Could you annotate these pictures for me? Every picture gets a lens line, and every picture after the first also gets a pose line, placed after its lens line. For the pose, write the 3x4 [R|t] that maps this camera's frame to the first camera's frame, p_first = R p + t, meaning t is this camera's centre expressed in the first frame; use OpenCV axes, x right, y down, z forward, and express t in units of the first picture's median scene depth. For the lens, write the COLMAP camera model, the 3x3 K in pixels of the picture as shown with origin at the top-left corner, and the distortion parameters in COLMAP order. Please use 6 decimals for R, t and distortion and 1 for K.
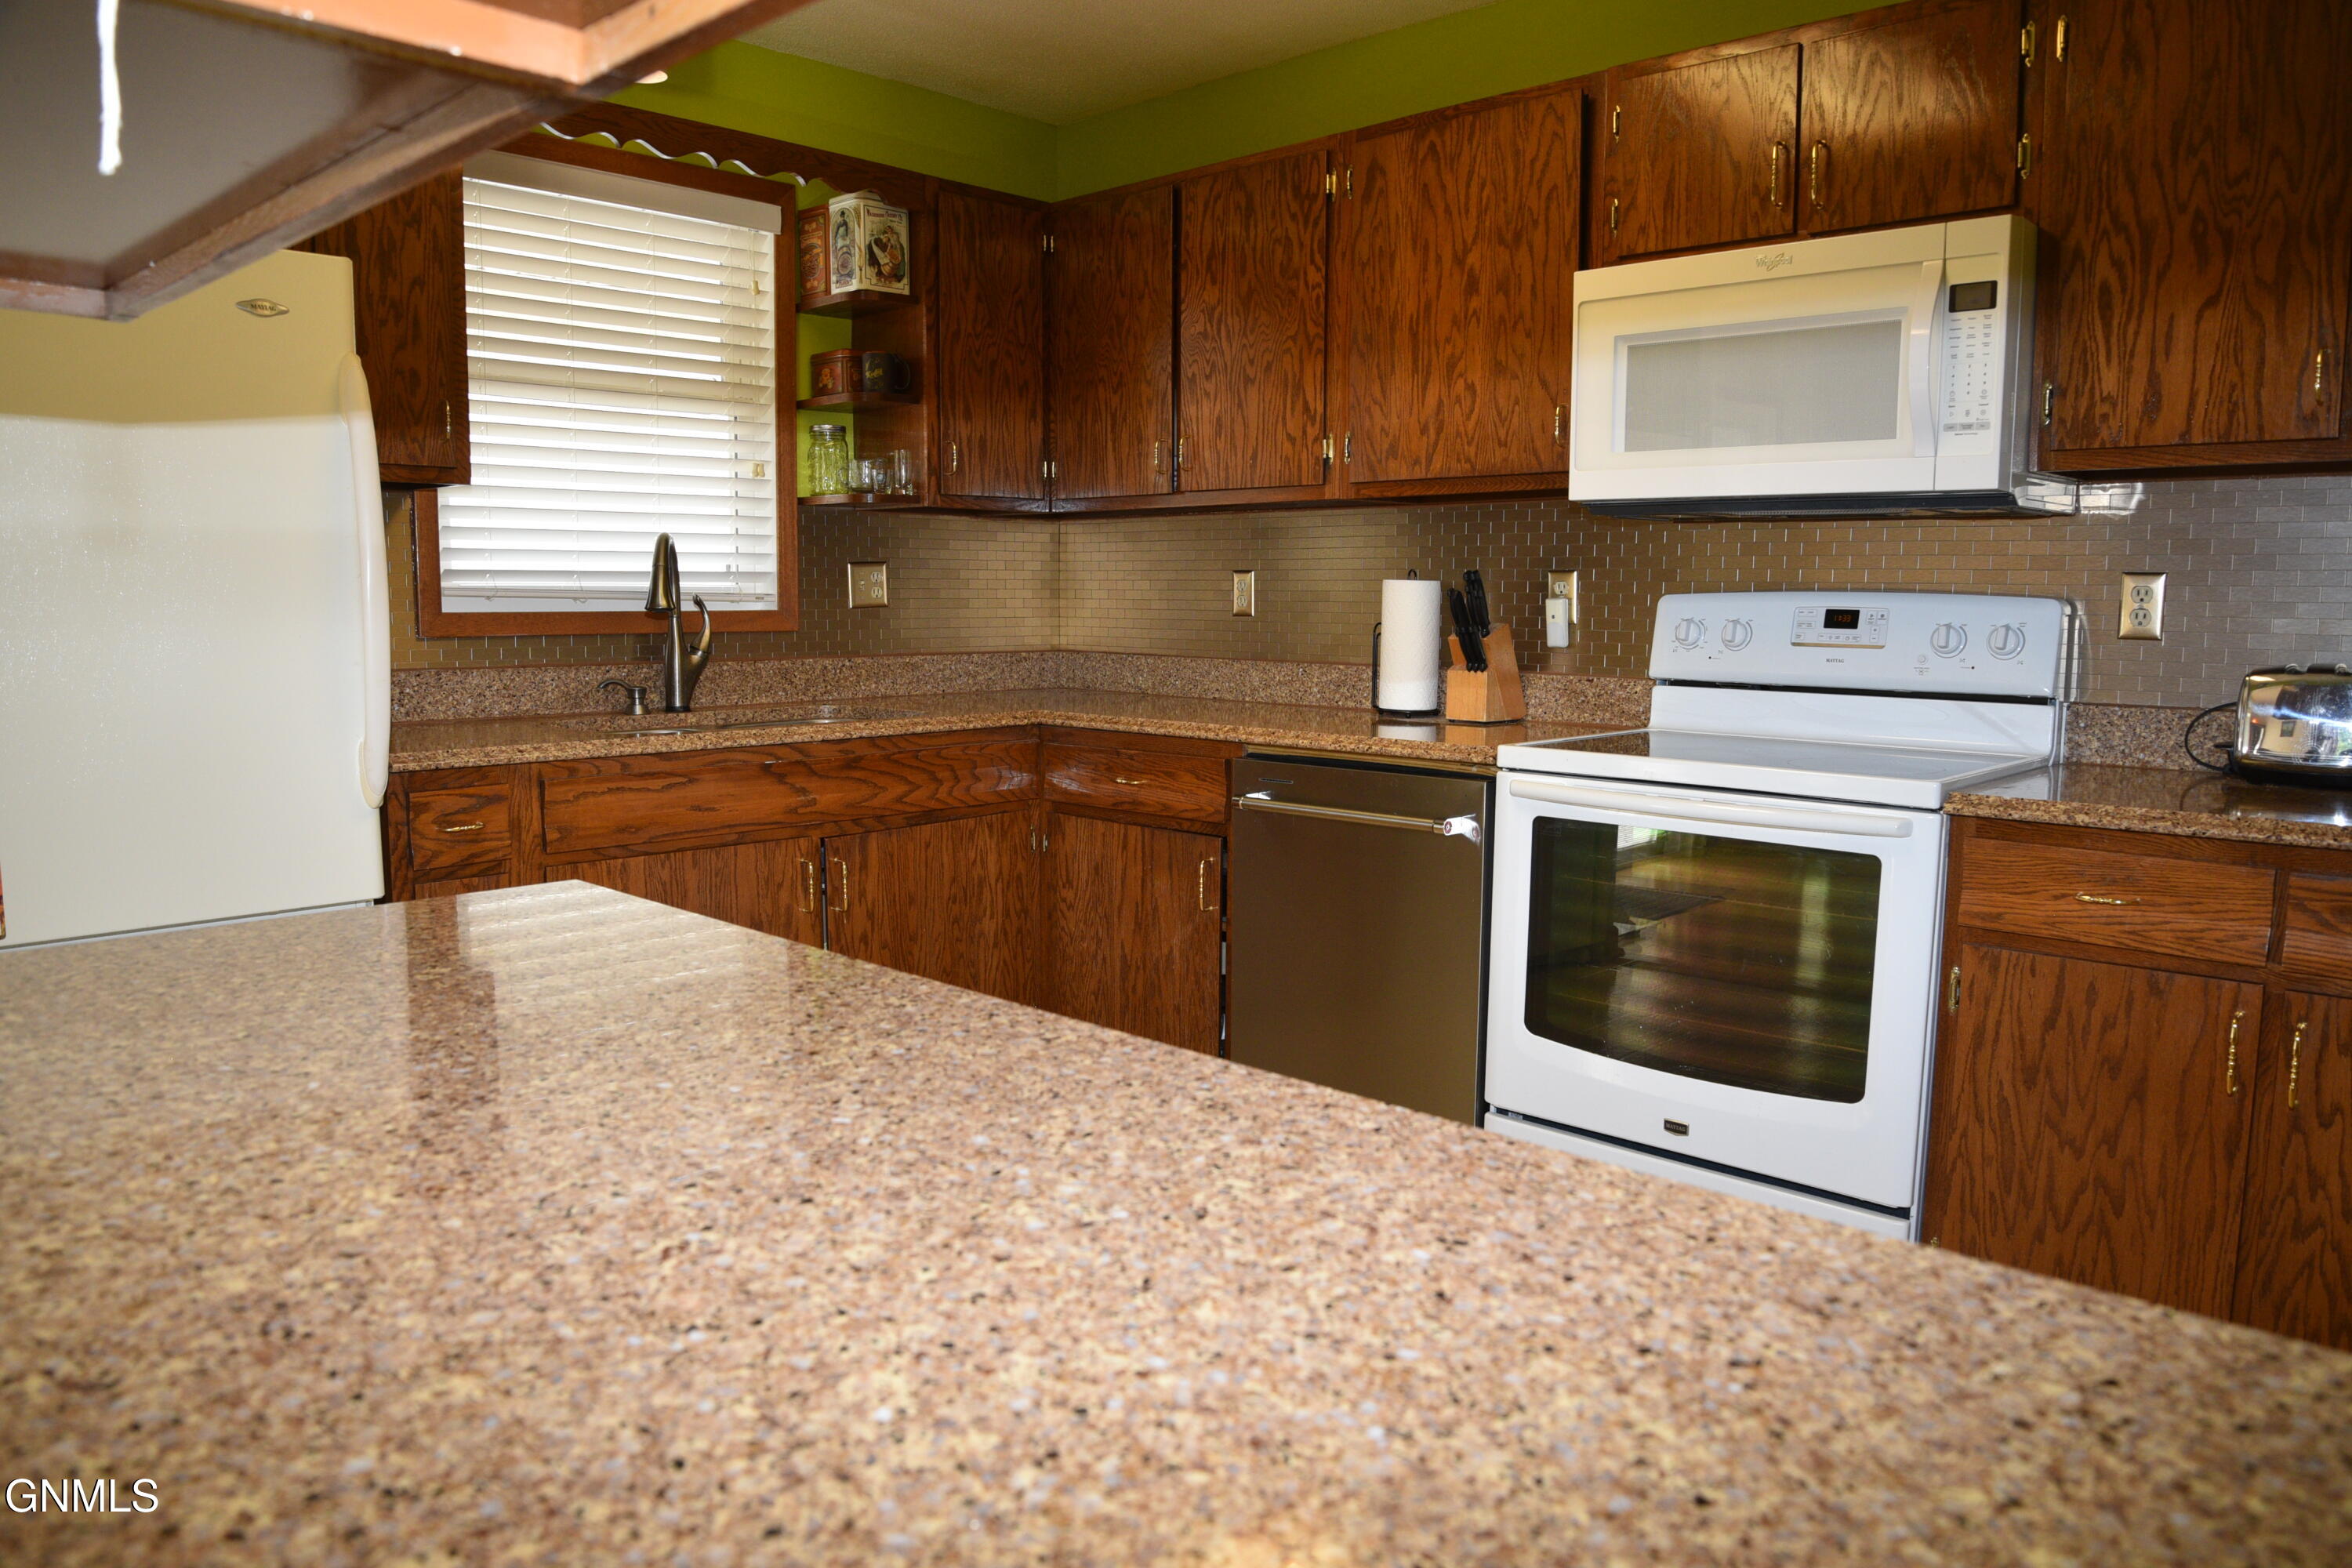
lens RADIAL K [[1612.6, 0, 1175.5], [0, 1612.6, 798.3], [0, 0, 1]] dist [-0.085644, 0.035585]
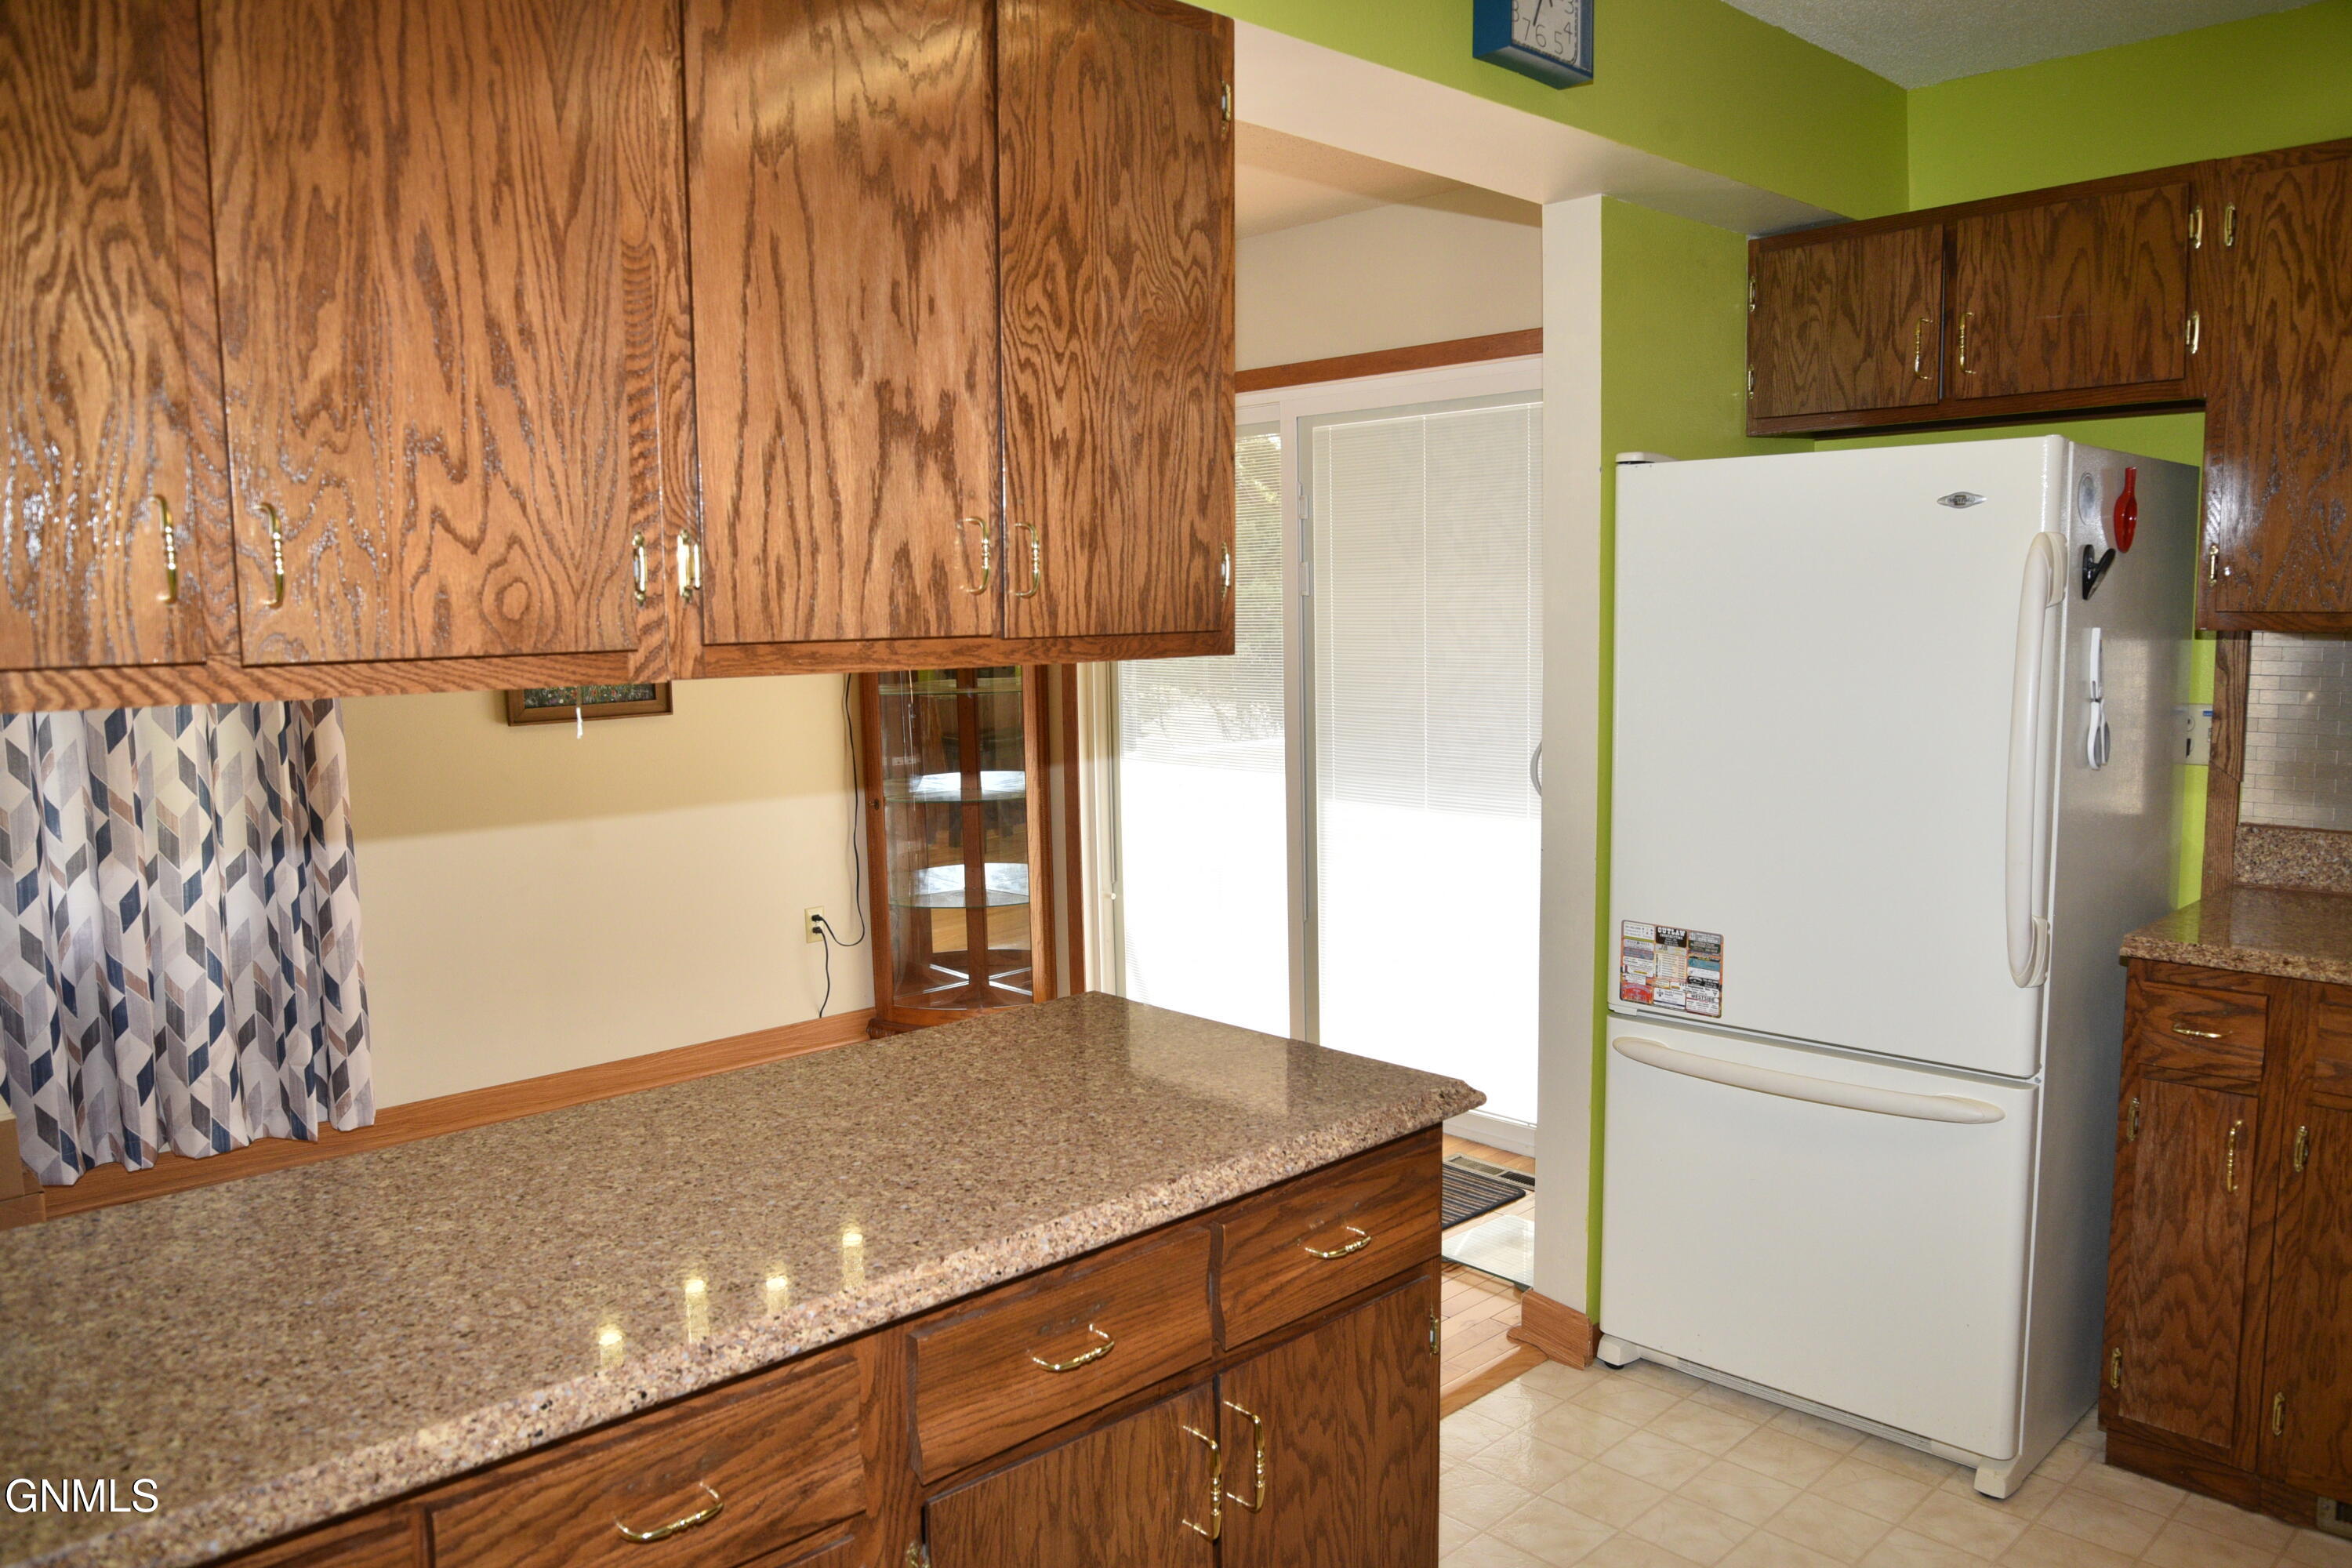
lens RADIAL K [[1680.5, 0, 1179.1], [0, 1680.5, 803.5], [0, 0, 1]] dist [-0.074351, 0.042131]
pose [[-0.046685, 0.116326, -0.992113, 0.426481], [-0.109377, 0.986629, 0.120830, -0.140051], [0.992903, 0.114155, -0.033338, 0.398113]]
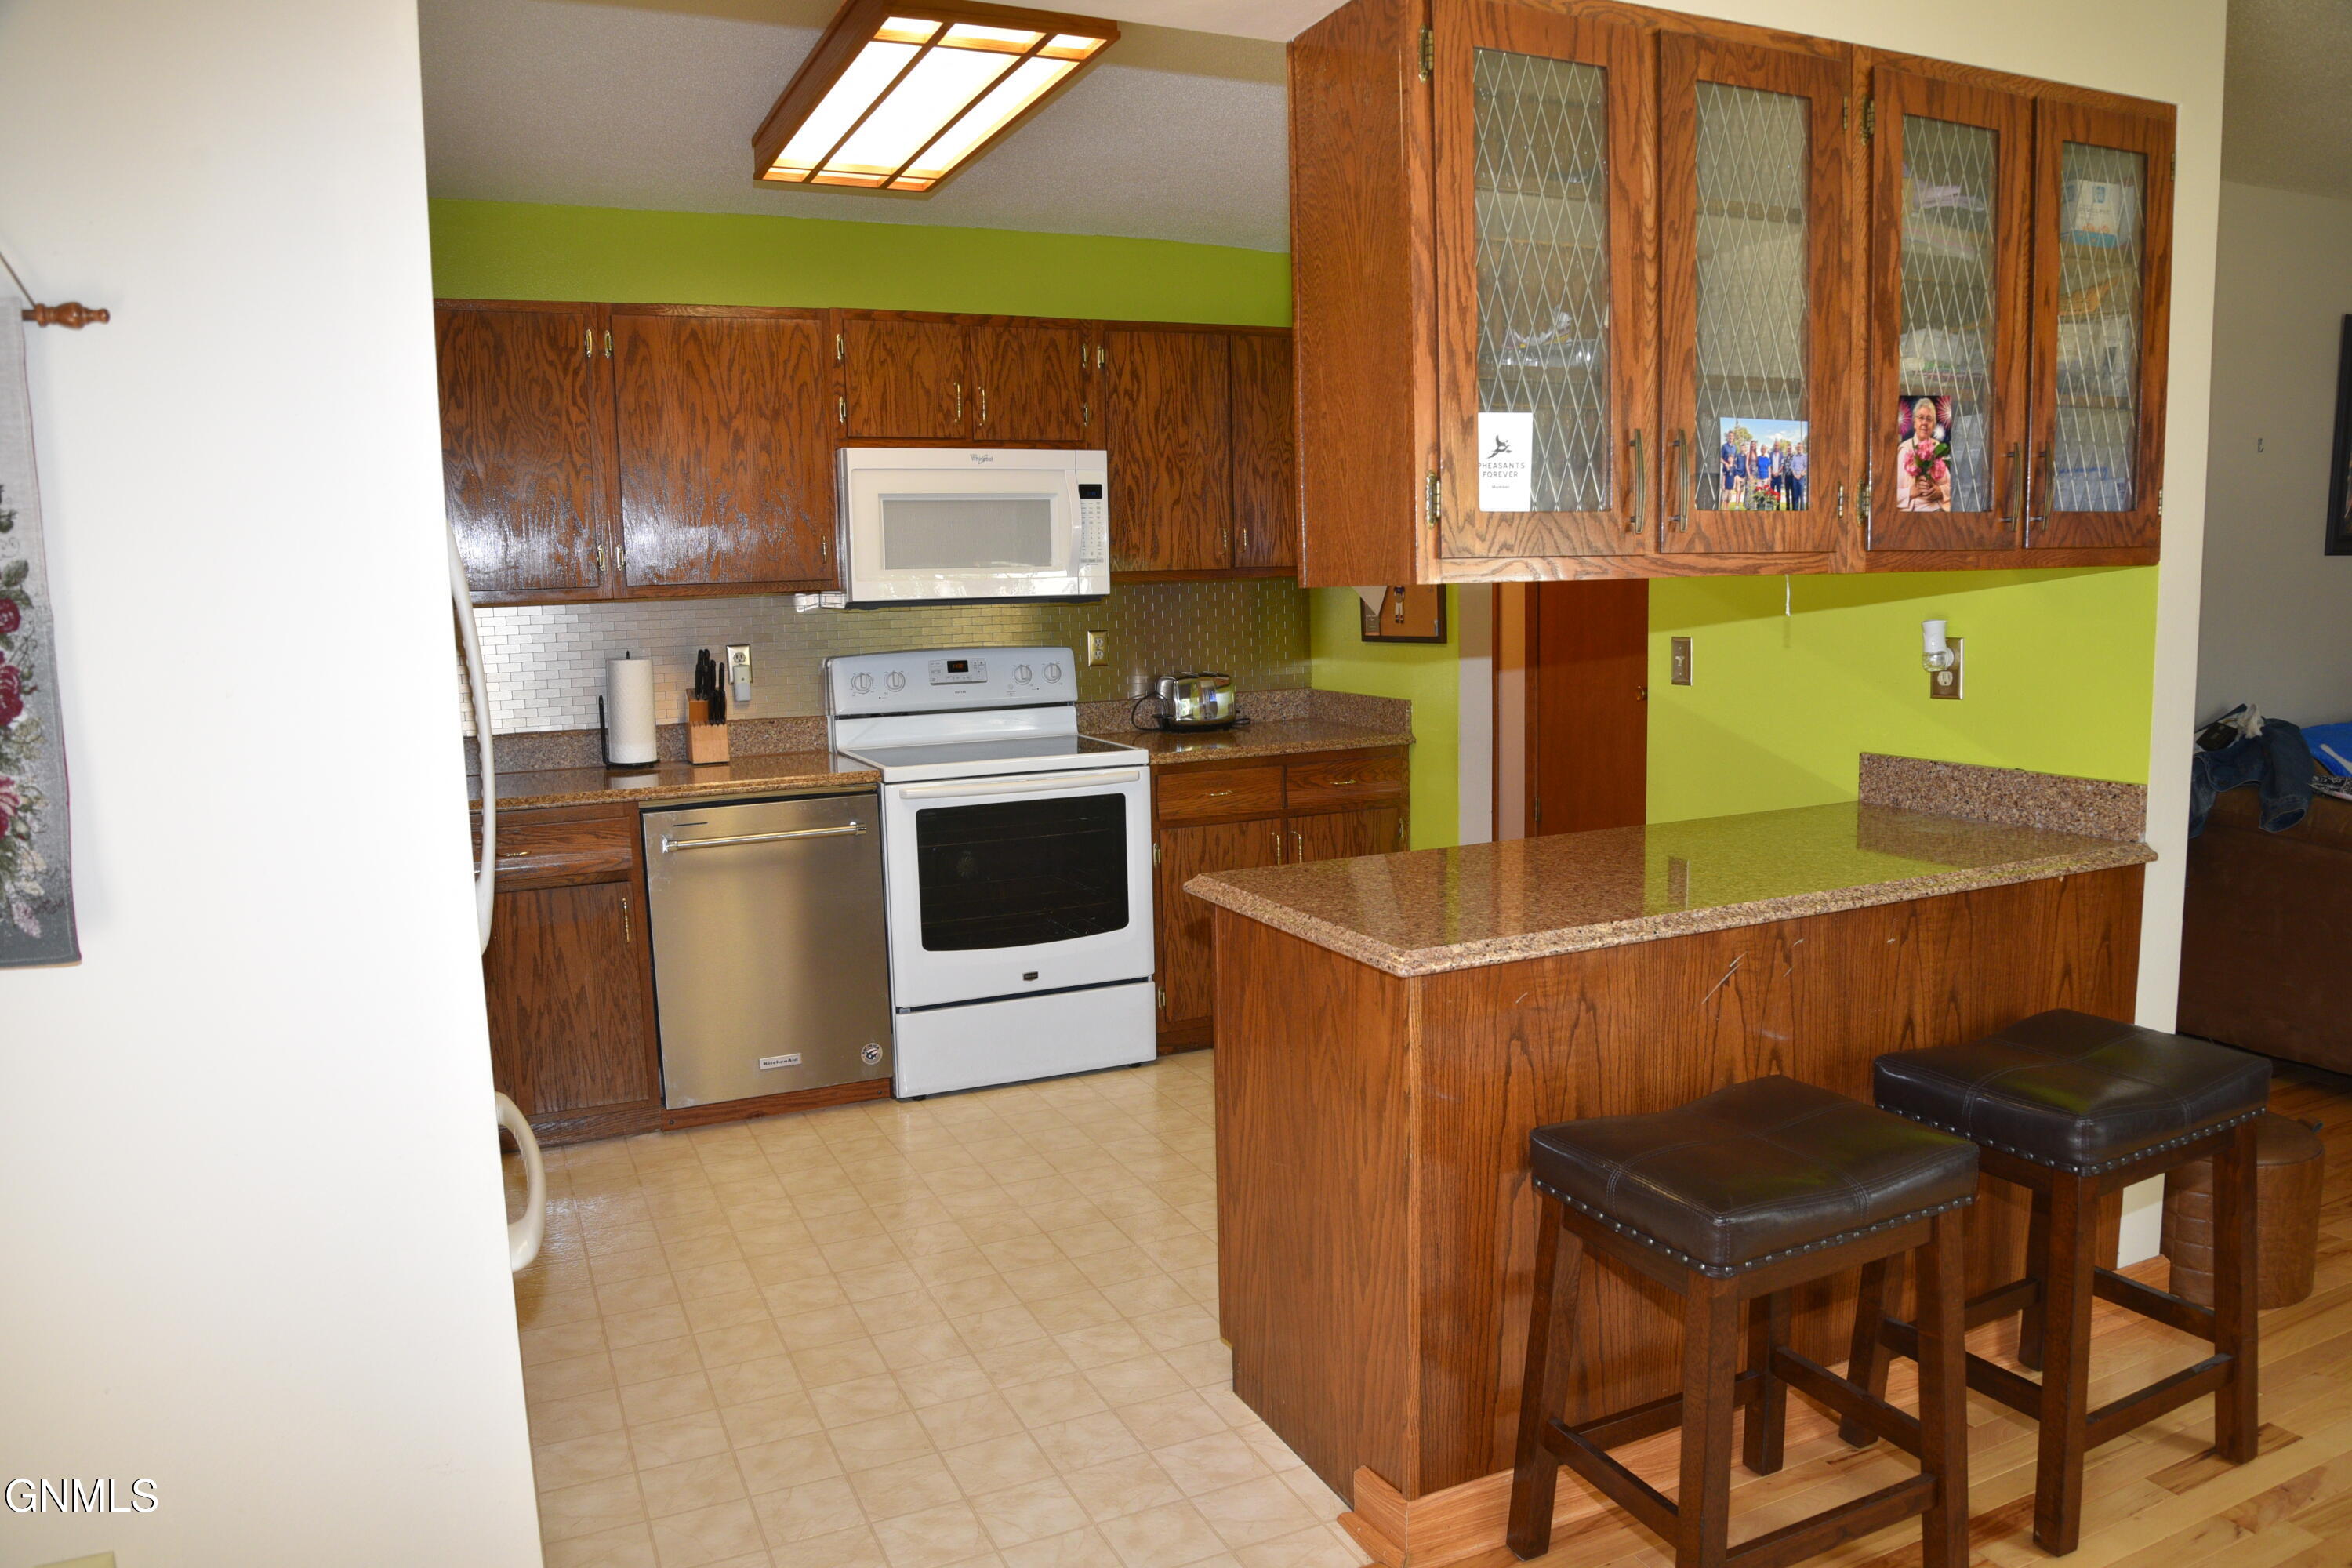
lens RADIAL K [[1612.6, 0, 1175.5], [0, 1612.6, 798.3], [0, 0, 1]] dist [-0.085644, 0.035585]
pose [[0.370252, -0.143504, 0.917780, -0.994289], [0.142108, 0.985116, 0.096704, -0.103132], [-0.917997, 0.094620, 0.385134, 0.162493]]
